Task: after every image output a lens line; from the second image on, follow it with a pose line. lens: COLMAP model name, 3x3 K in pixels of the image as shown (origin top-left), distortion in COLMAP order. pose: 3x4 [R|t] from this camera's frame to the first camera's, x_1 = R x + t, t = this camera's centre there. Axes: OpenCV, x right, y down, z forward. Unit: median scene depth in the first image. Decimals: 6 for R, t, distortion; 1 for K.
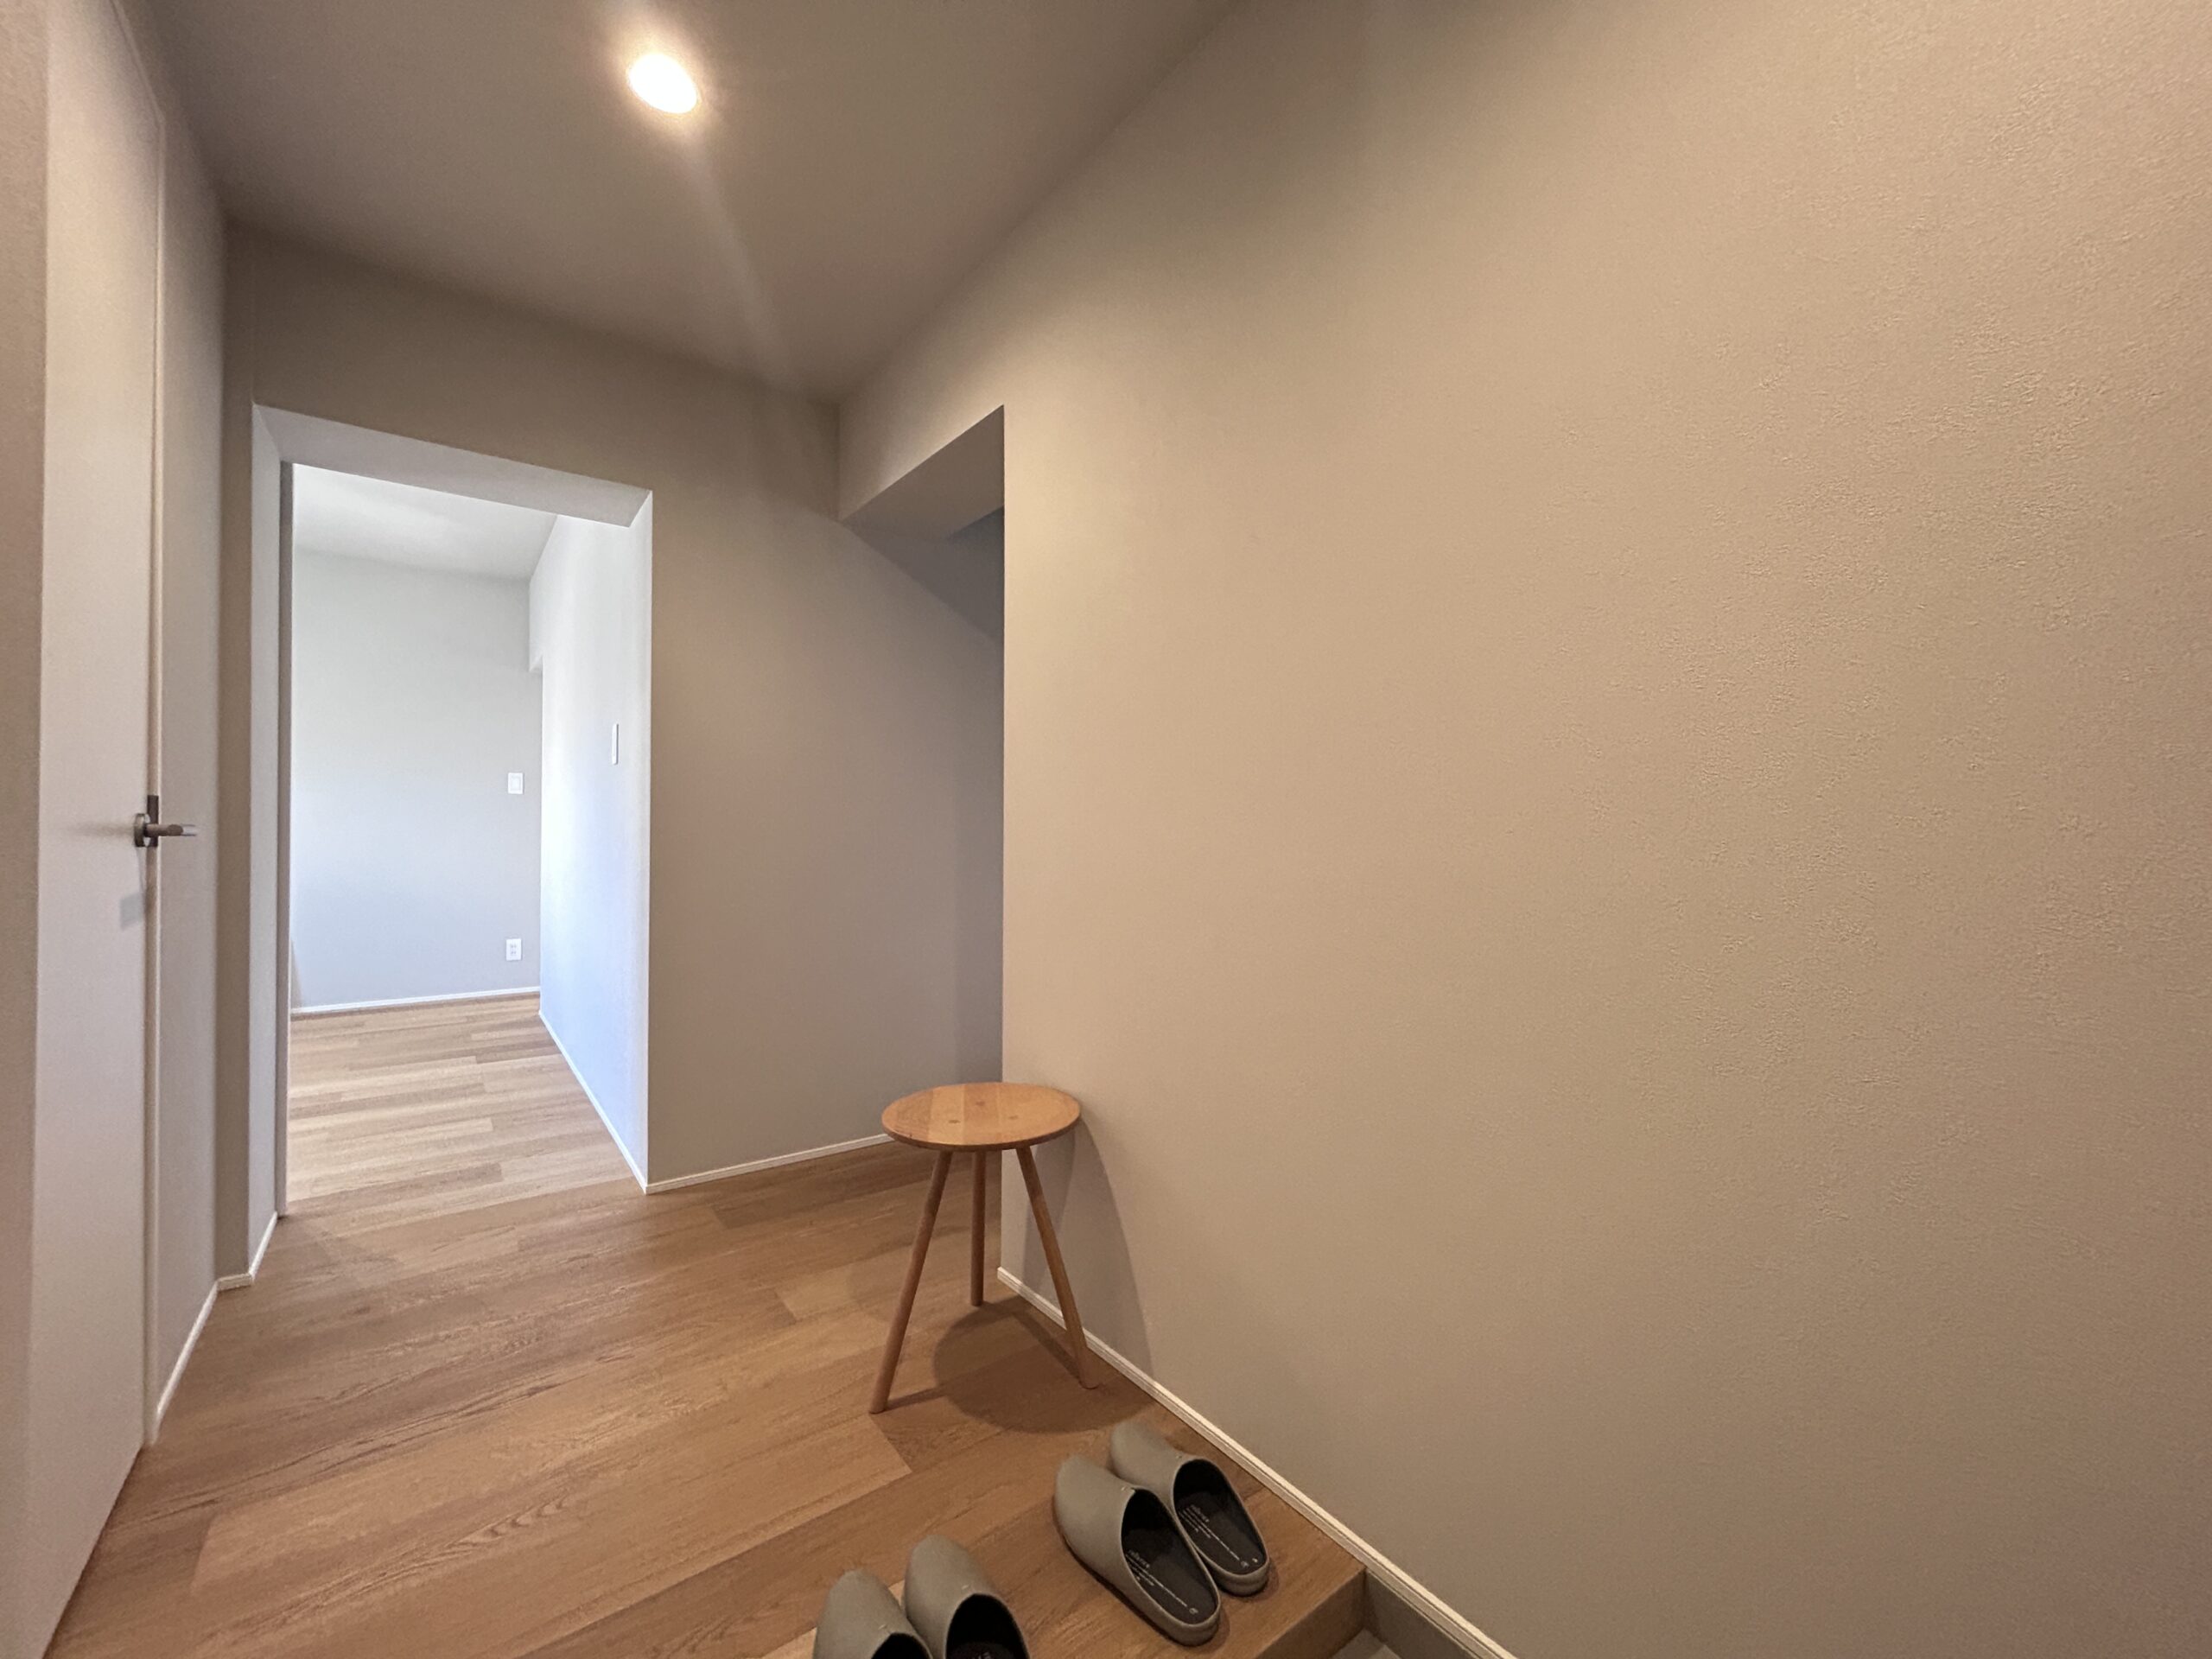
lens RADIAL K [[894.0, 0, 1100.3], [0, 894.0, 833.1], [0, 0, 1]] dist [0.005624, 0.000318]
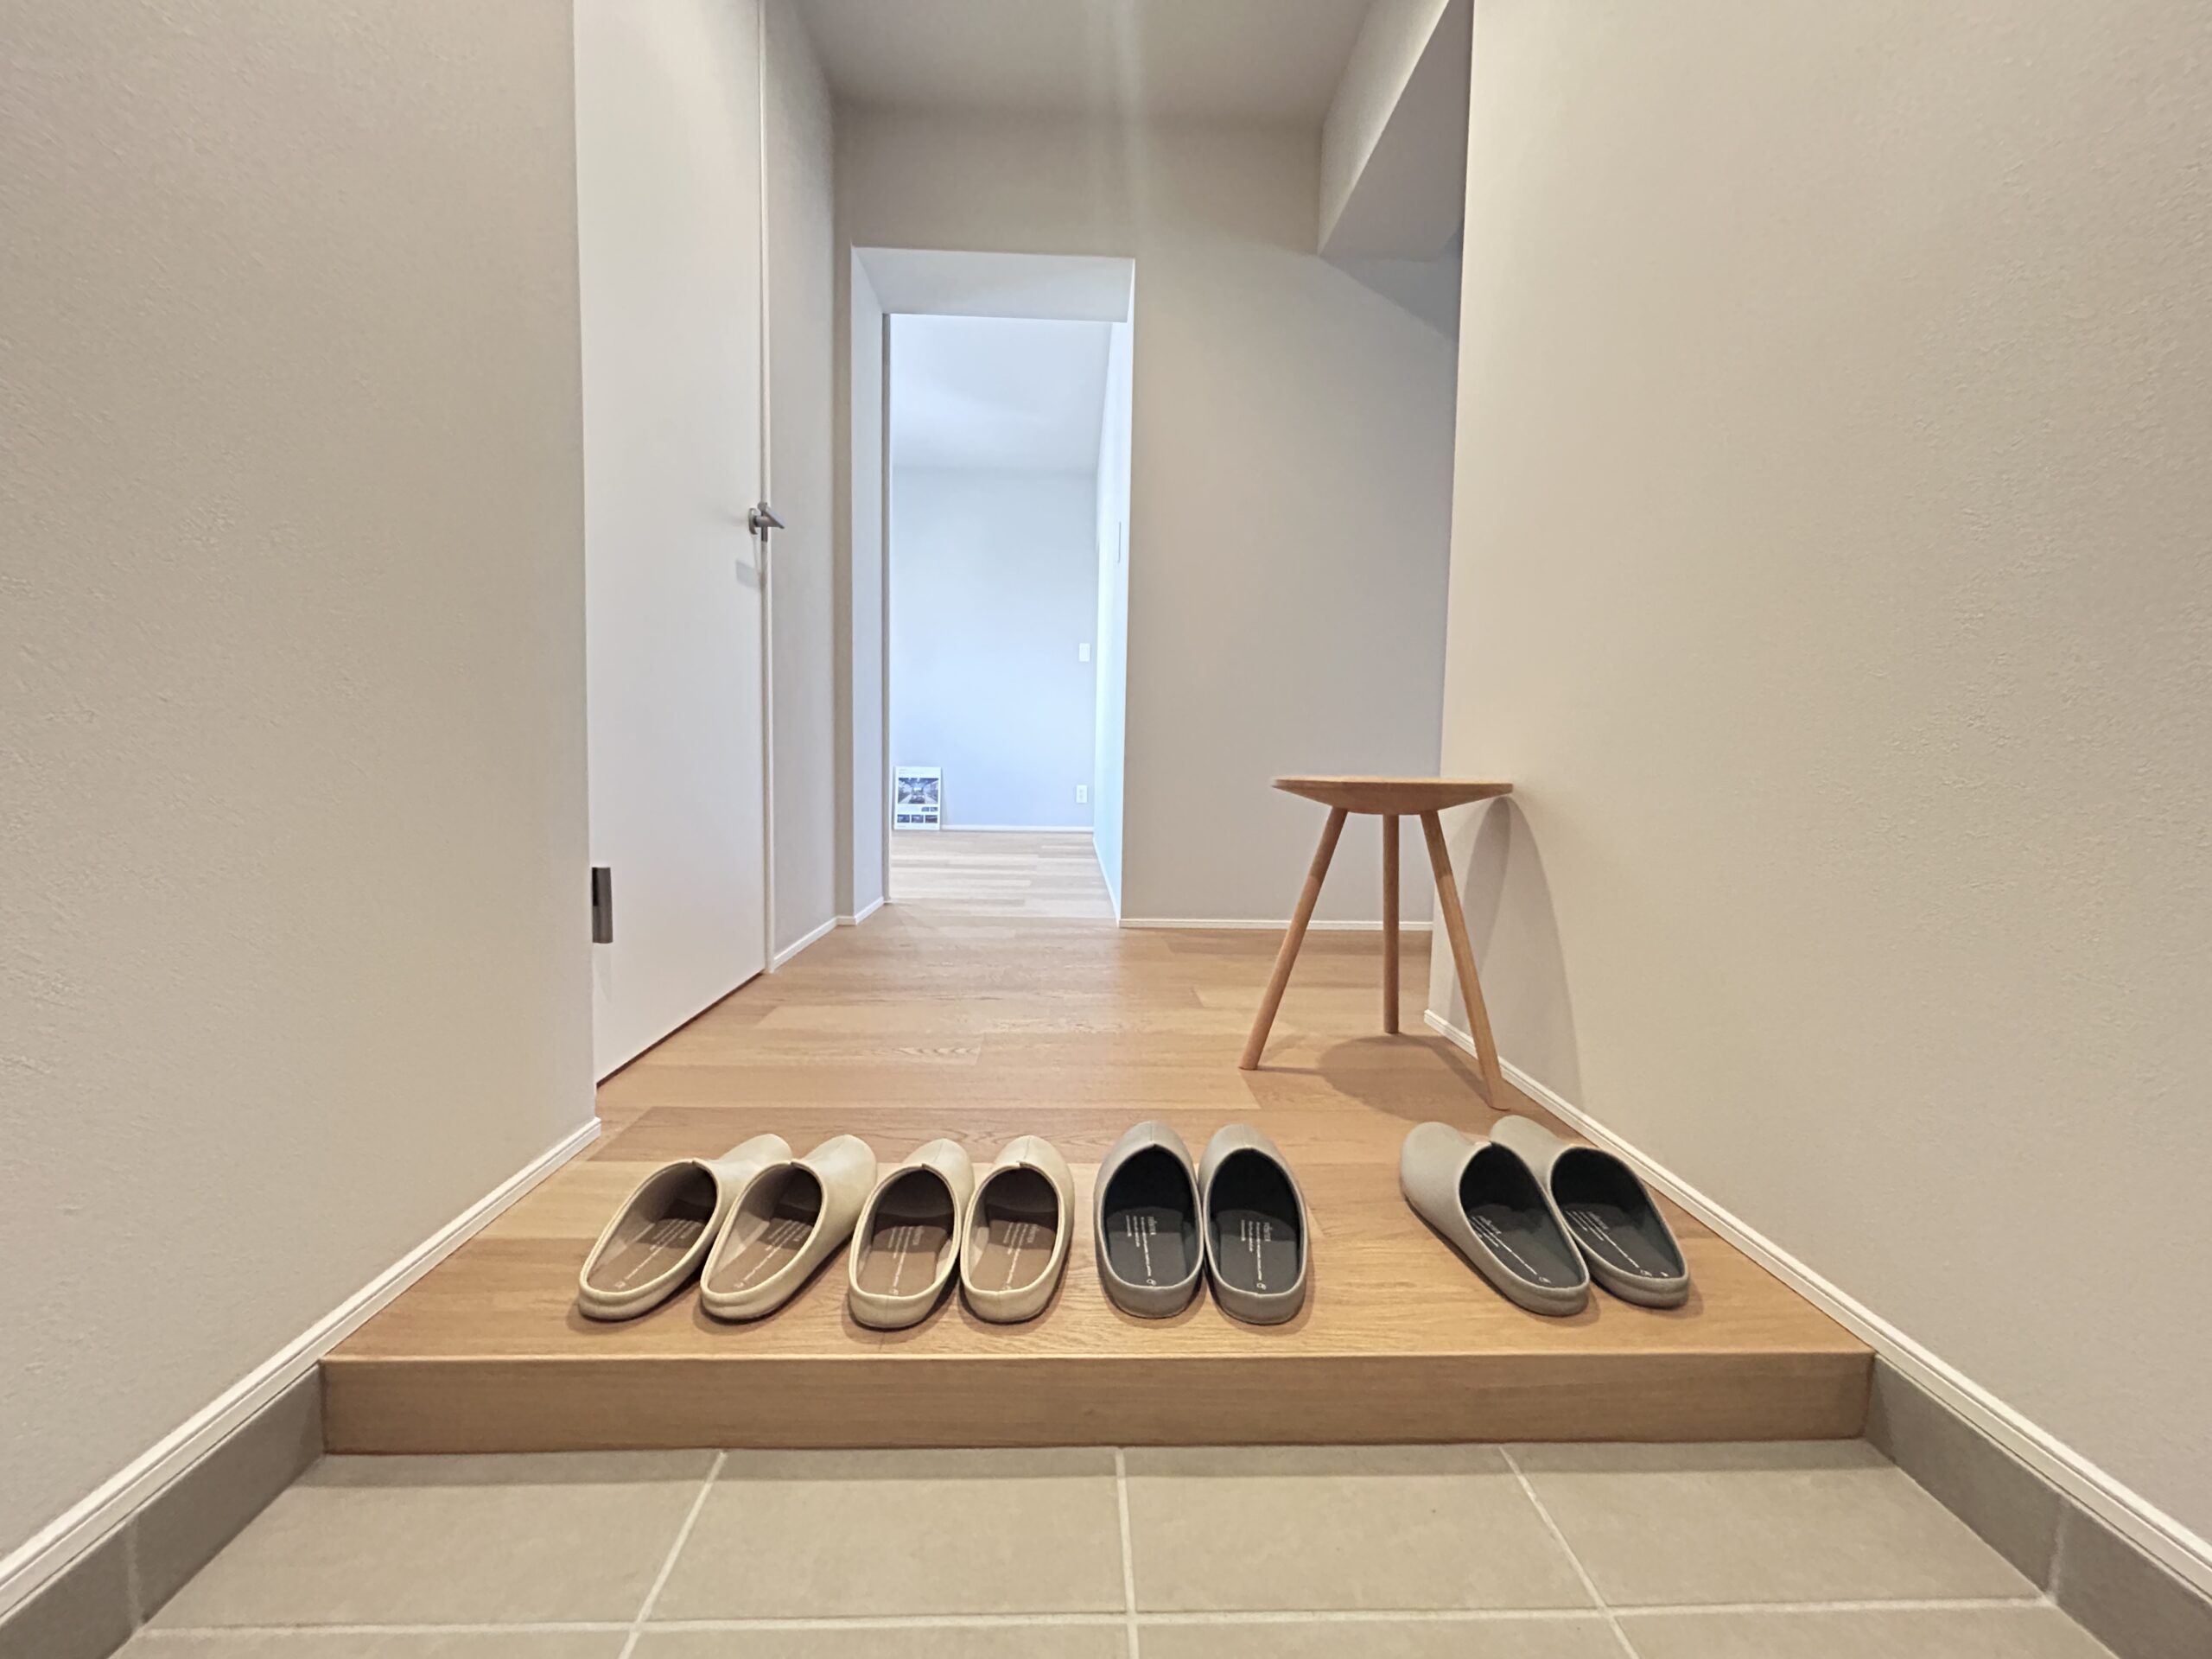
lens RADIAL K [[902.4, 0, 1094.7], [0, 902.4, 832.0], [0, 0, 1]] dist [0.000130, 0.000194]
pose [[0.816078, 0.051245, -0.575665, 0.148632], [-0.012137, 0.997361, 0.071579, 0.313131], [0.577814, -0.051427, 0.814547, 0.134517]]
